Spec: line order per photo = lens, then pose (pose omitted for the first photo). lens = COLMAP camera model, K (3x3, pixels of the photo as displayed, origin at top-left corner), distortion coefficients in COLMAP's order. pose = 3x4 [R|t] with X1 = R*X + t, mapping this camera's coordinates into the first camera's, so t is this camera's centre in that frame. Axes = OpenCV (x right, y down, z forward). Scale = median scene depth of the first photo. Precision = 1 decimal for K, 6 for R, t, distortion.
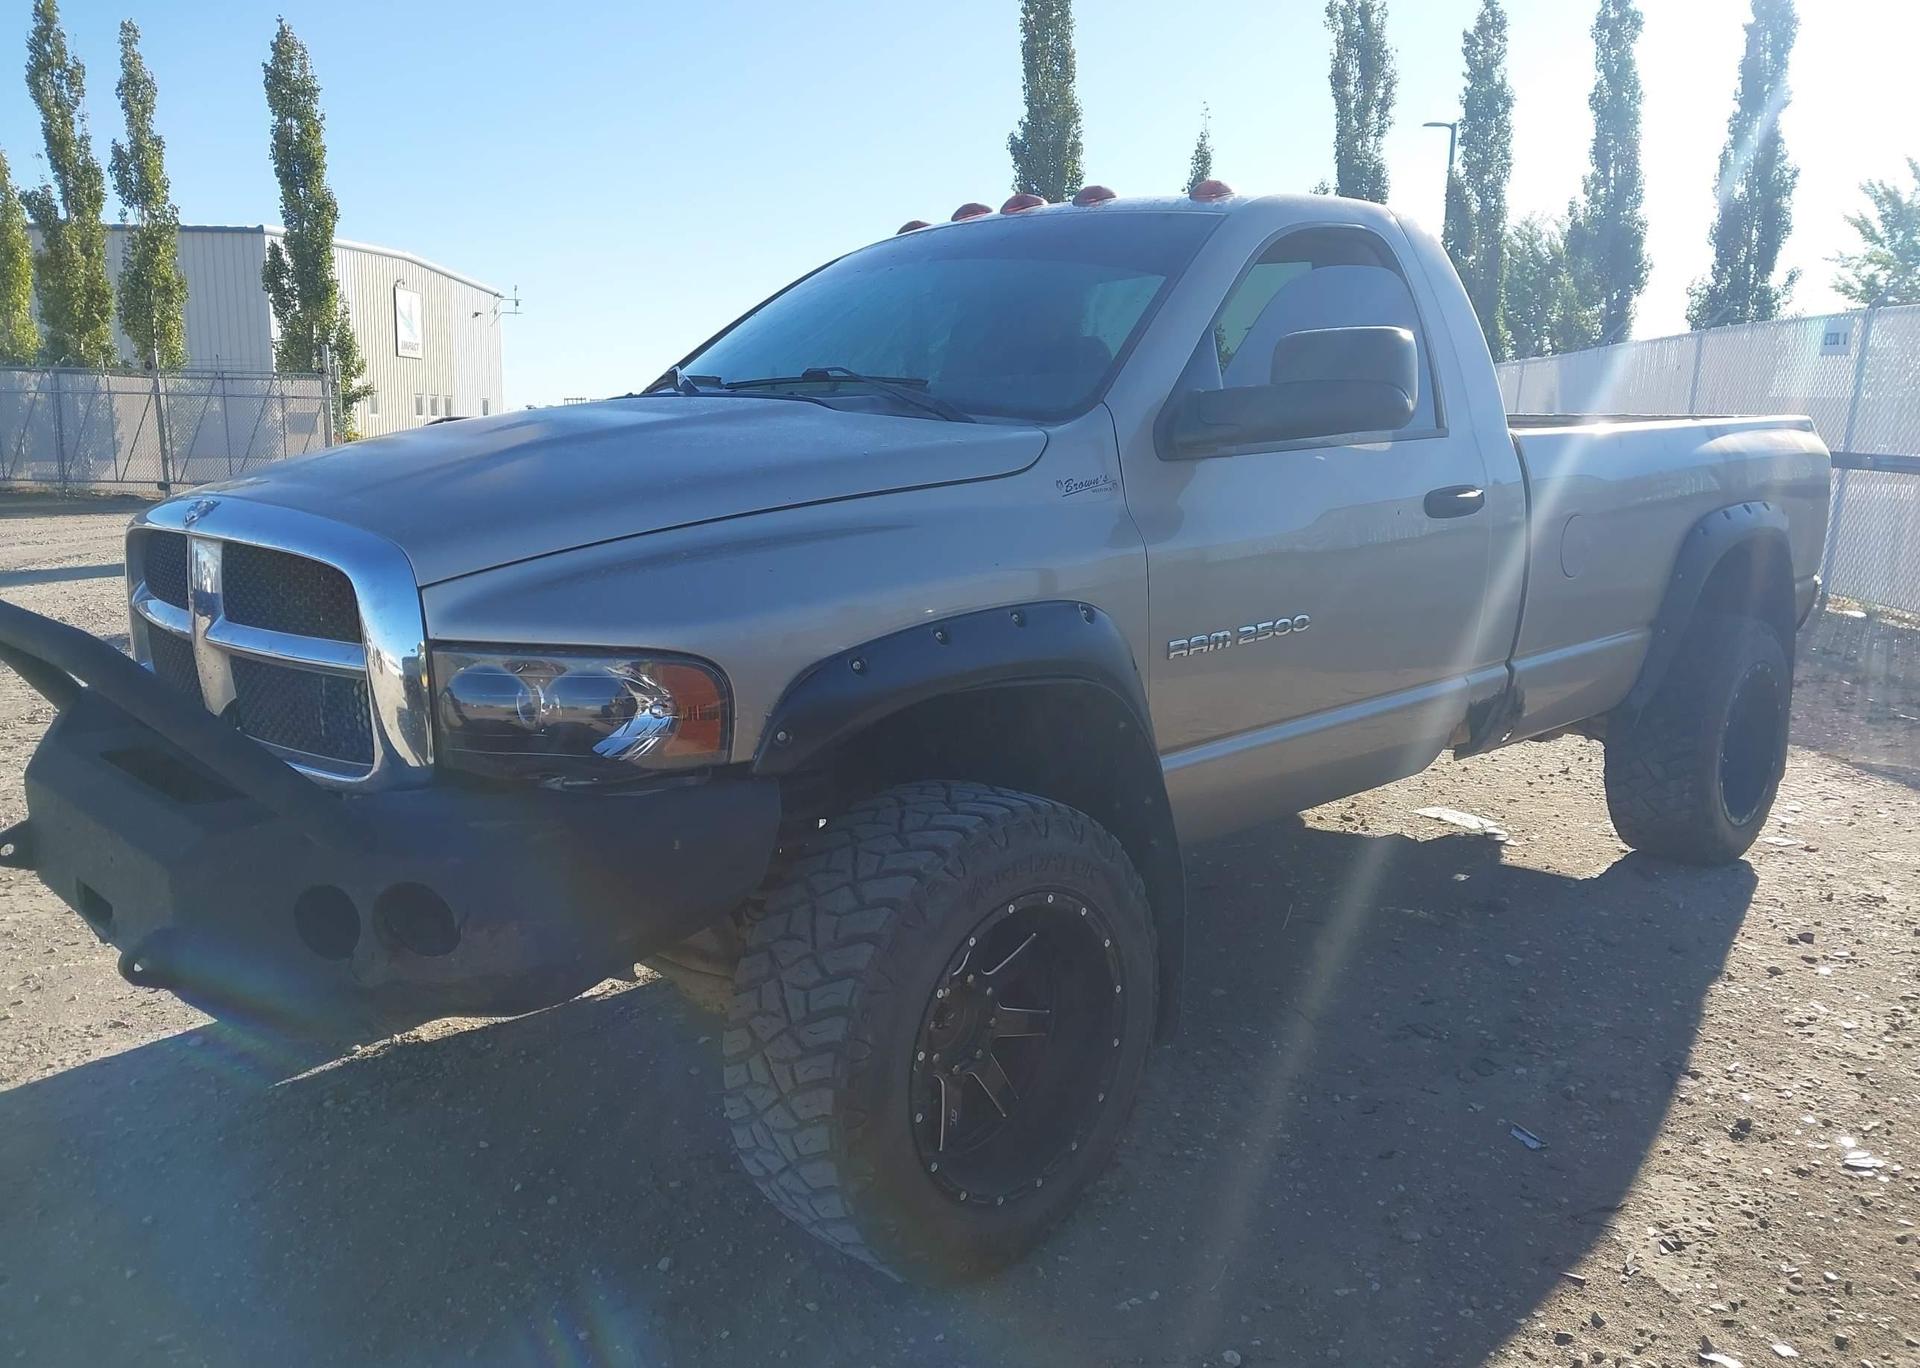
lens RADIAL K [[1503.5, 0, 950.9], [0, 1503.5, 687.5], [0, 0, 1]] dist [0.011212, -0.001086]
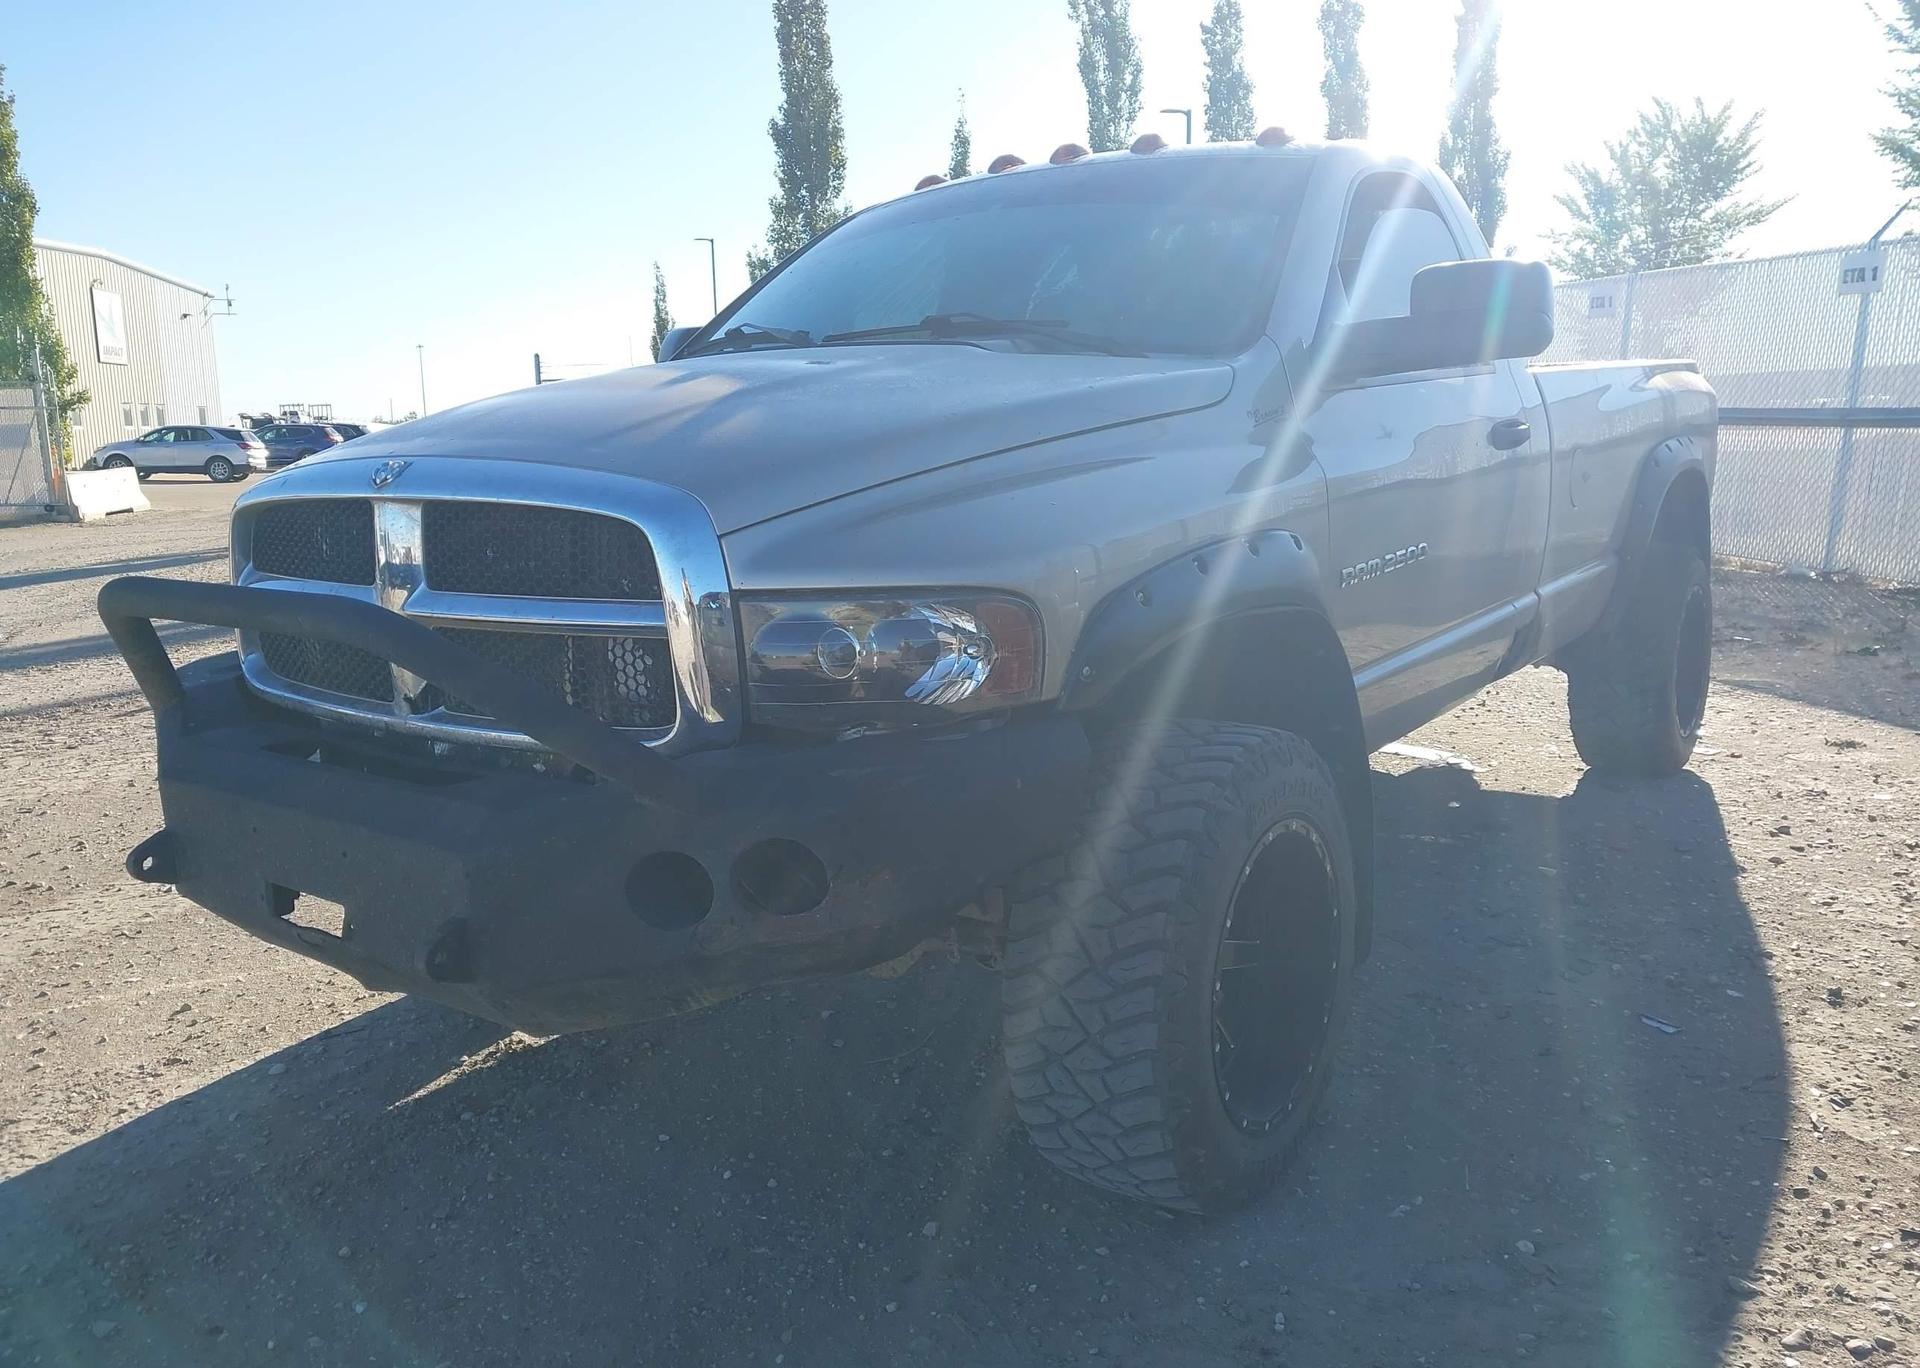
lens RADIAL K [[1503.5, 0, 950.9], [0, 1503.5, 687.5], [0, 0, 1]] dist [0.011212, -0.001086]
pose [[0.985087, -0.061777, 0.160587, -0.189523], [0.060864, 0.998090, 0.010598, 0.014469], [-0.160935, -0.000665, 0.986965, 0.022451]]
